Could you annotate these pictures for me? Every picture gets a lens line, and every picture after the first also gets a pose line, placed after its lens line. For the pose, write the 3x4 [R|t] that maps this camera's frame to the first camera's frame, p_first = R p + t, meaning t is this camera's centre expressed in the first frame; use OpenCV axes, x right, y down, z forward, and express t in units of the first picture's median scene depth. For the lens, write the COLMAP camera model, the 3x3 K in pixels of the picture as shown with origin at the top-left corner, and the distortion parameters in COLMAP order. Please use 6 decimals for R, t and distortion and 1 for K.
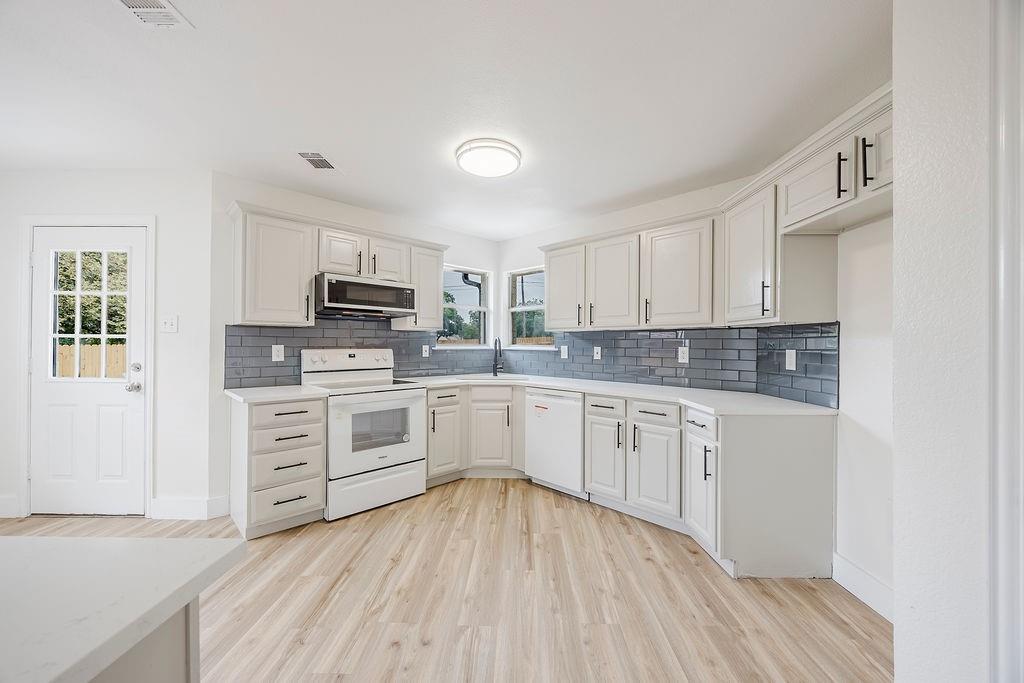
lens RADIAL K [[389.4, 0, 514.2], [0, 389.4, 344.3], [0, 0, 1]] dist [-0.004813, 0.000718]
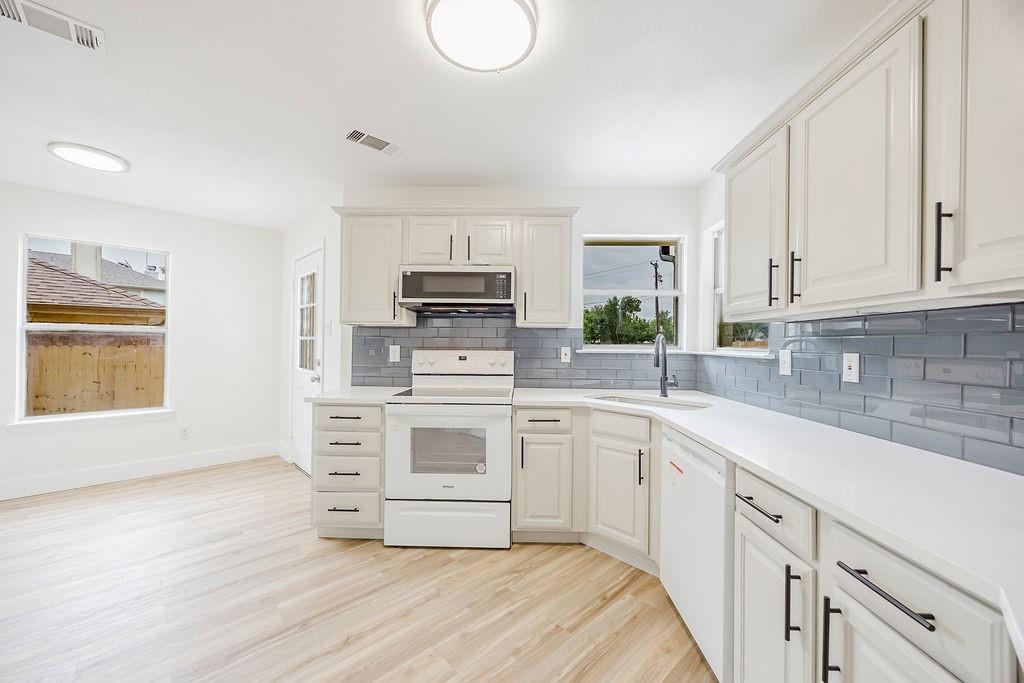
lens RADIAL K [[389.4, 0, 513.6], [0, 389.4, 343.5], [0, 0, 1]] dist [-0.004813, 0.000718]
pose [[0.697304, 0.001258, -0.716774, 0.332557], [-0.004507, 0.999986, -0.002629, -0.001595], [0.716761, 0.005064, 0.697301, 0.549320]]
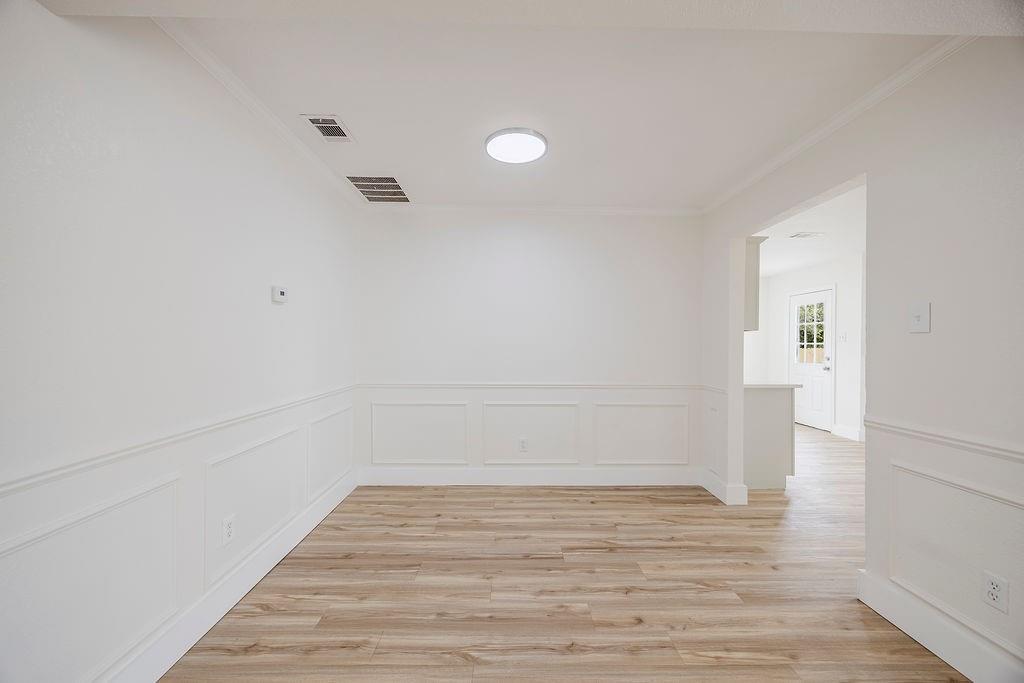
lens RADIAL K [[389.4, 0, 512.9], [0, 389.4, 344.6], [0, 0, 1]] dist [-0.004813, 0.000718]
pose [[0.032824, -0.006918, -0.999437, 0.955327], [-0.004613, 0.999964, -0.007073, 0.006203], [0.999451, 0.004842, 0.032791, -0.680896]]
